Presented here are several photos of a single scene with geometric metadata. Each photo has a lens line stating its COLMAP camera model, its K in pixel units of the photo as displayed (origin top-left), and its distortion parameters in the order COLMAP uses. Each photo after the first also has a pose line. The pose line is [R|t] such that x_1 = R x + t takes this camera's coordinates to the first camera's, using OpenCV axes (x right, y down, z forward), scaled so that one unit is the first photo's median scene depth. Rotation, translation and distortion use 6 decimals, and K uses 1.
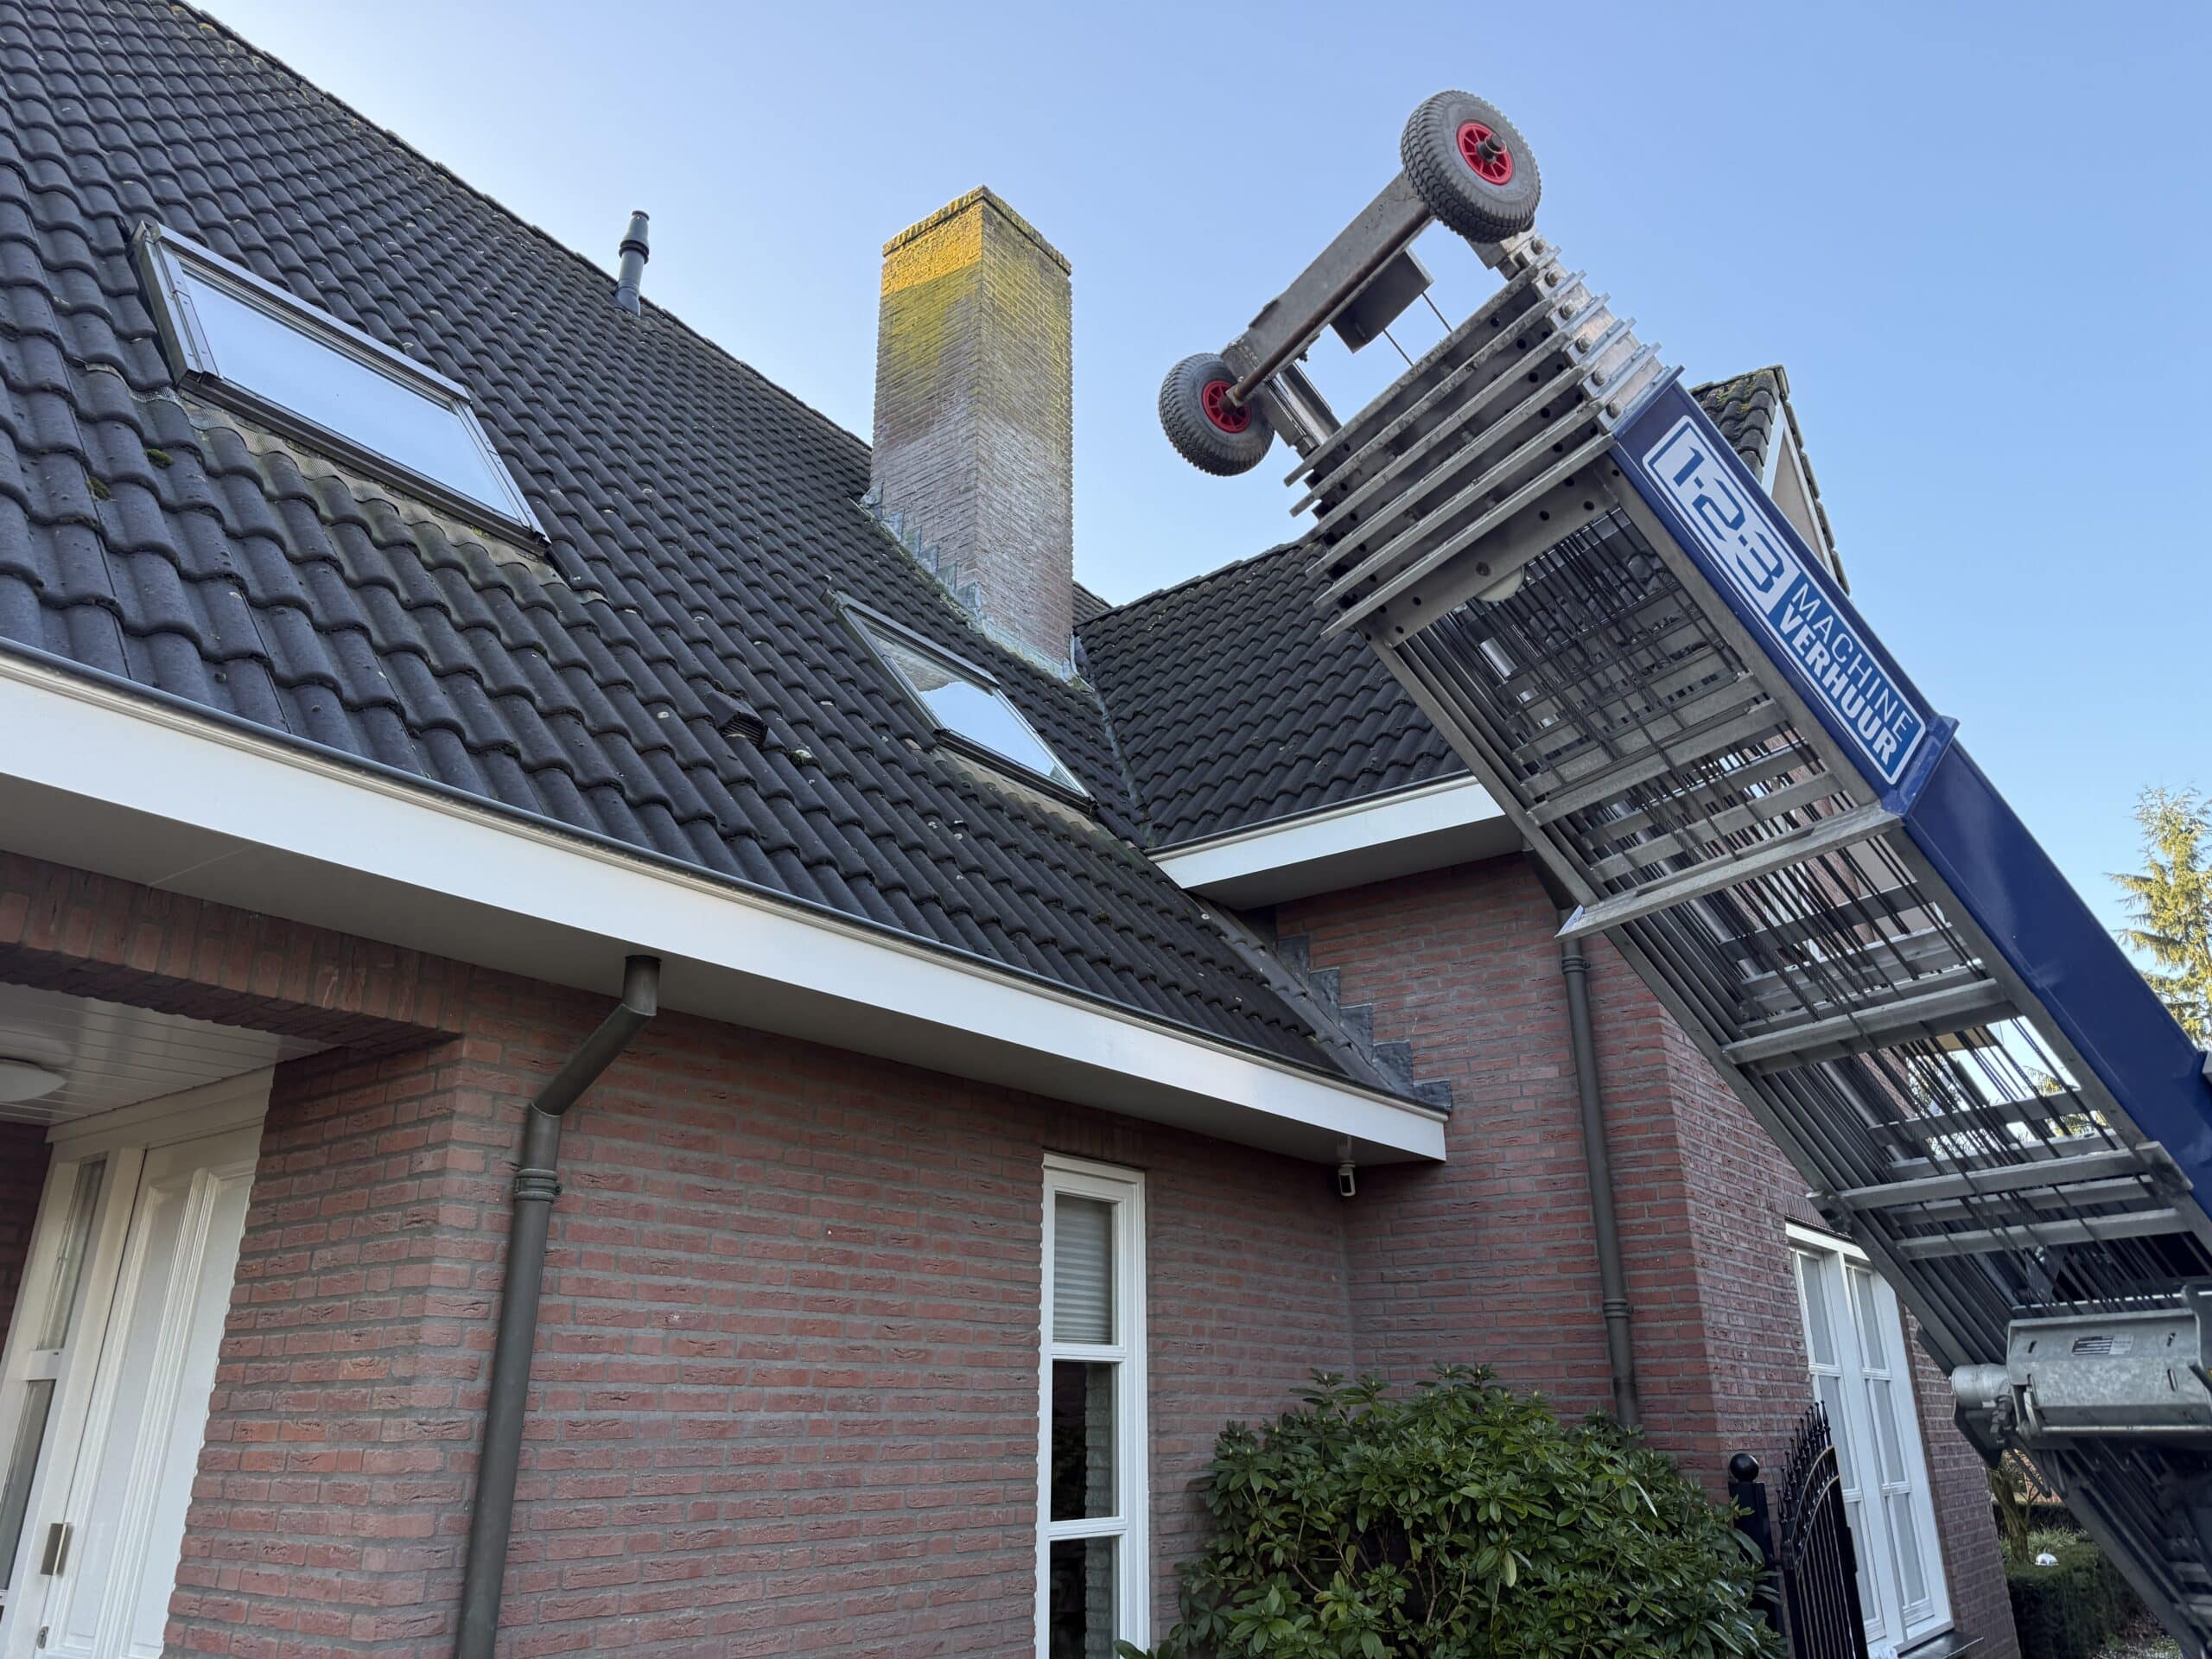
lens RADIAL K [[1592.7, 0, 1144.3], [0, 1592.7, 824.4], [0, 0, 1]] dist [0.072423, -0.006281]
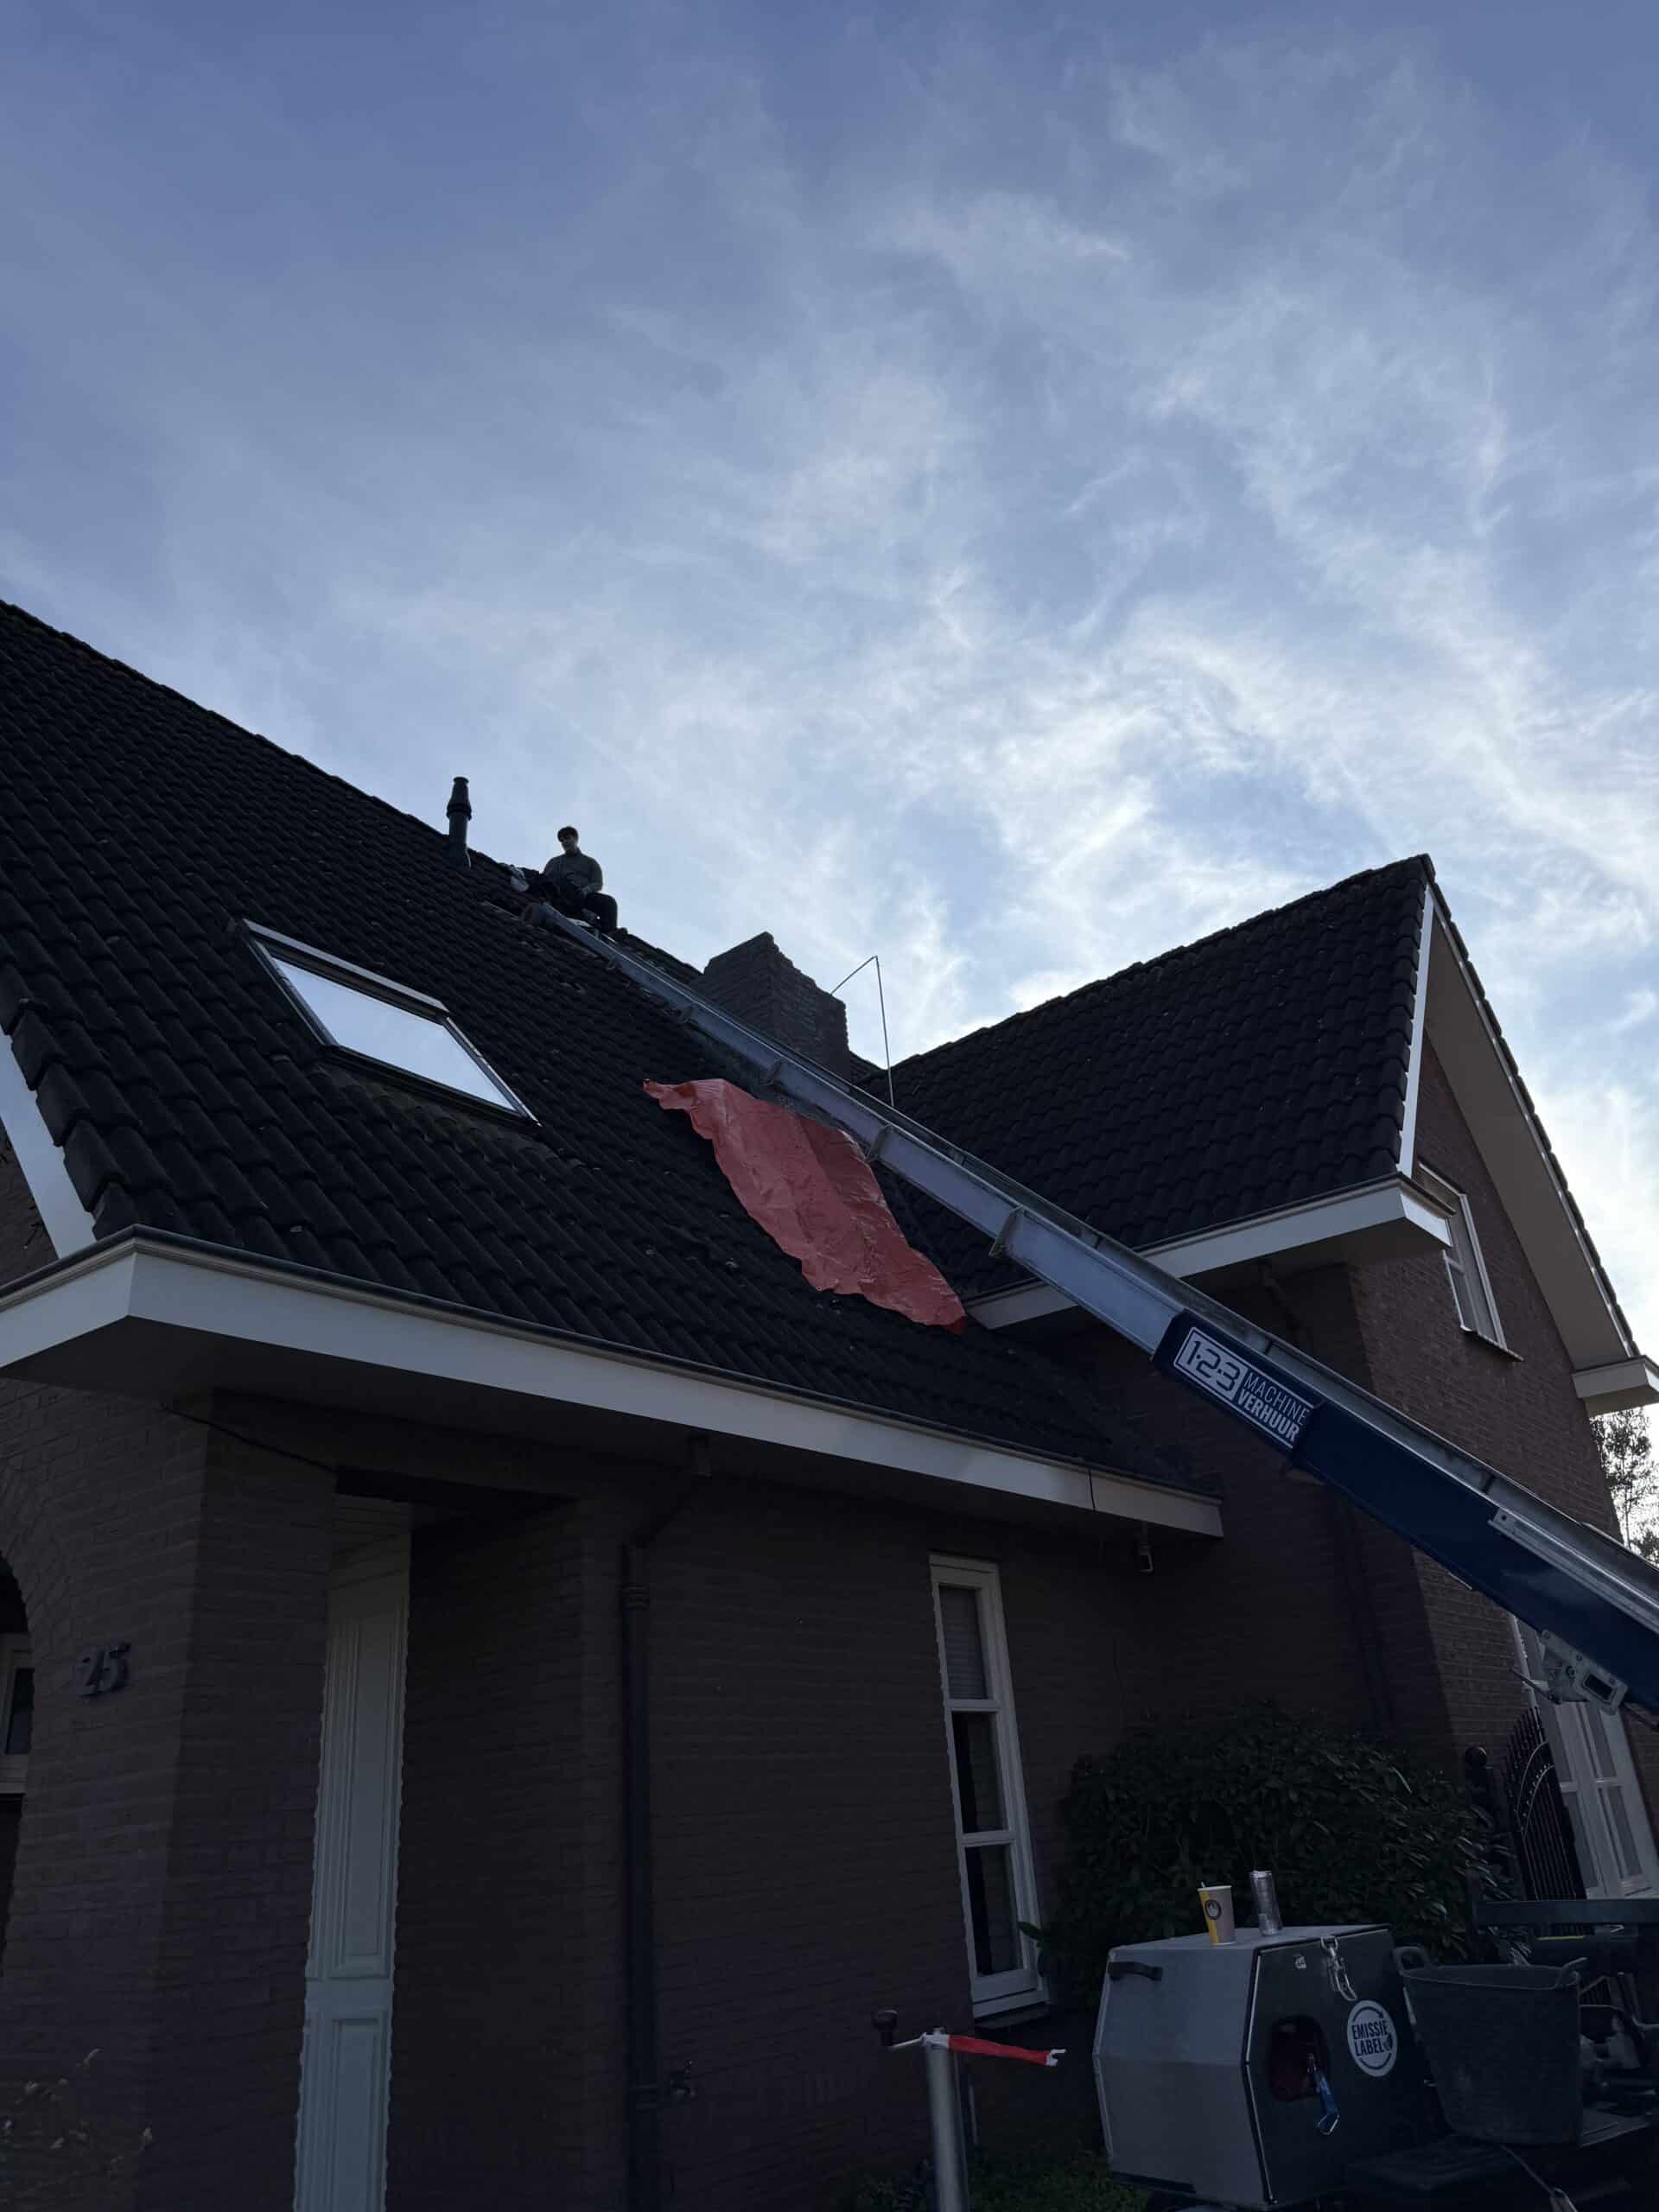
lens RADIAL K [[1592.7, 0, 883.3], [0, 1592.7, 1106.9], [0, 0, 1]] dist [0.072423, -0.006281]
pose [[0.997086, -0.071418, 0.026799, -0.109728], [0.073103, 0.994983, -0.068294, -0.074133], [-0.021787, 0.070054, 0.997305, -0.350148]]
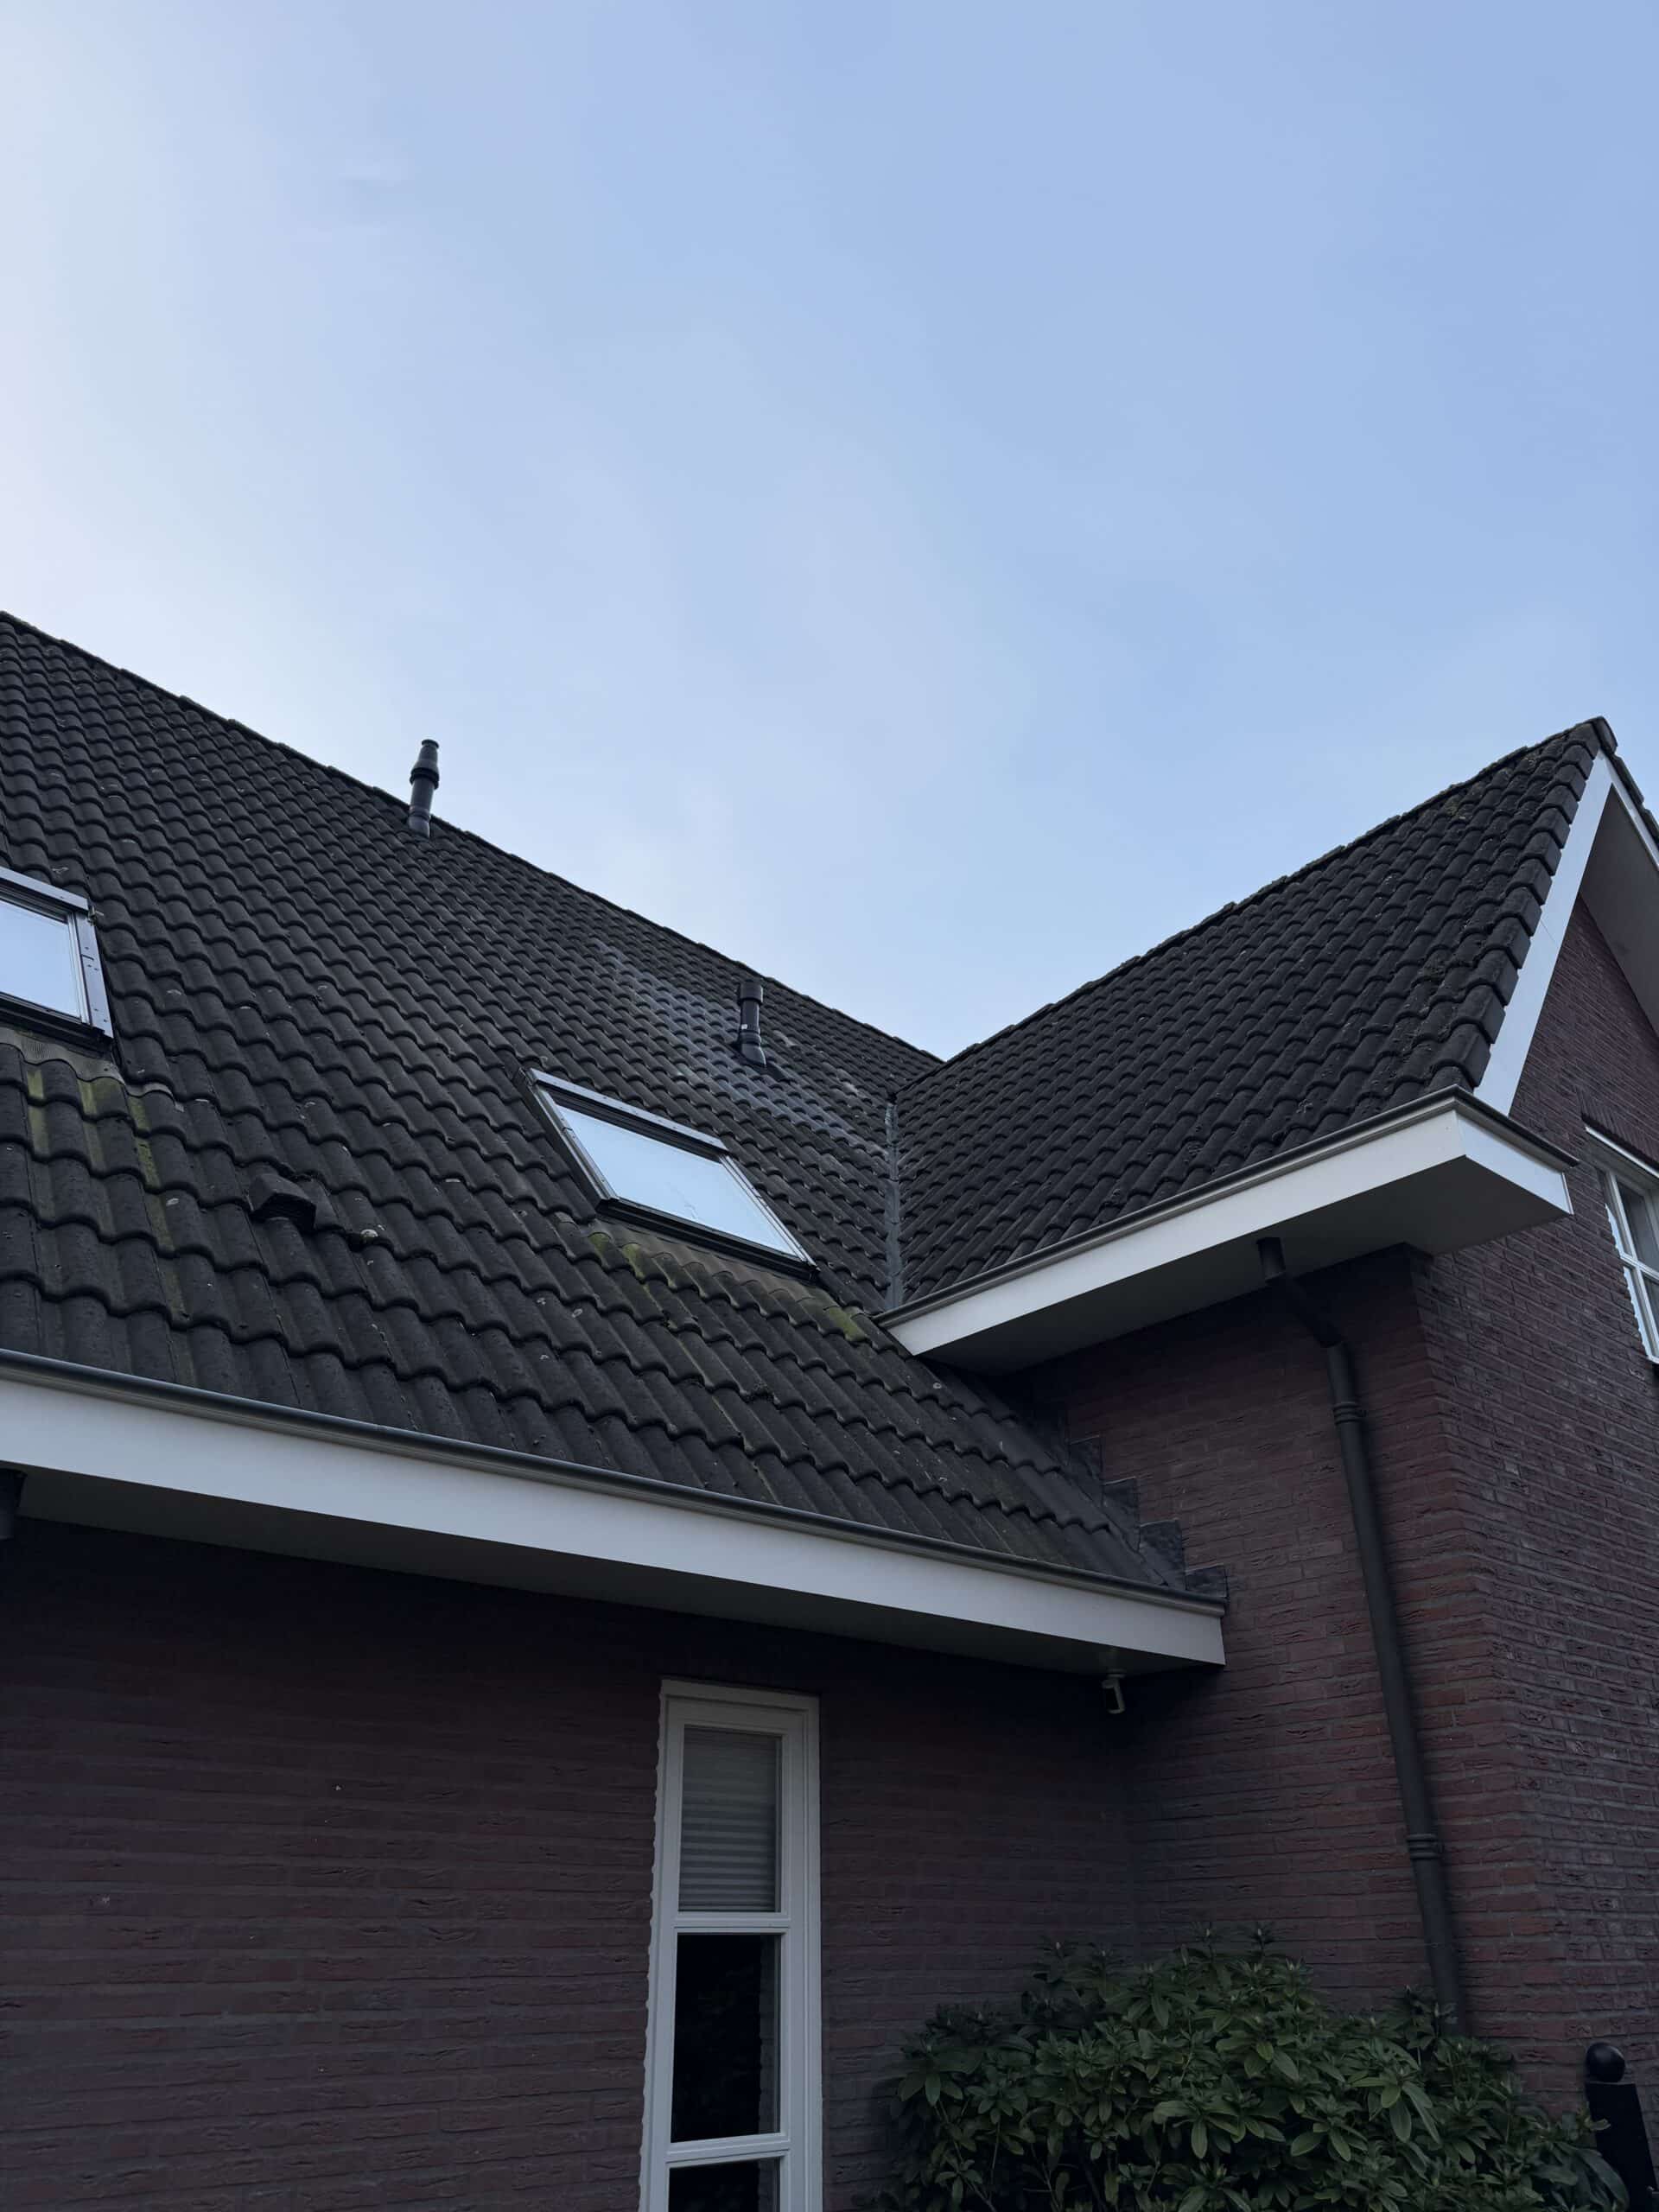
lens RADIAL K [[1613.6, 0, 829.5], [0, 1613.6, 1106.0], [0, 0, 1]] dist [0.008689, 0.009523]
pose [[0.979477, -0.101141, -0.174341, 0.205560], [0.077689, 0.987594, -0.136466, 0.029124], [0.185981, 0.120121, 0.975183, 0.140651]]
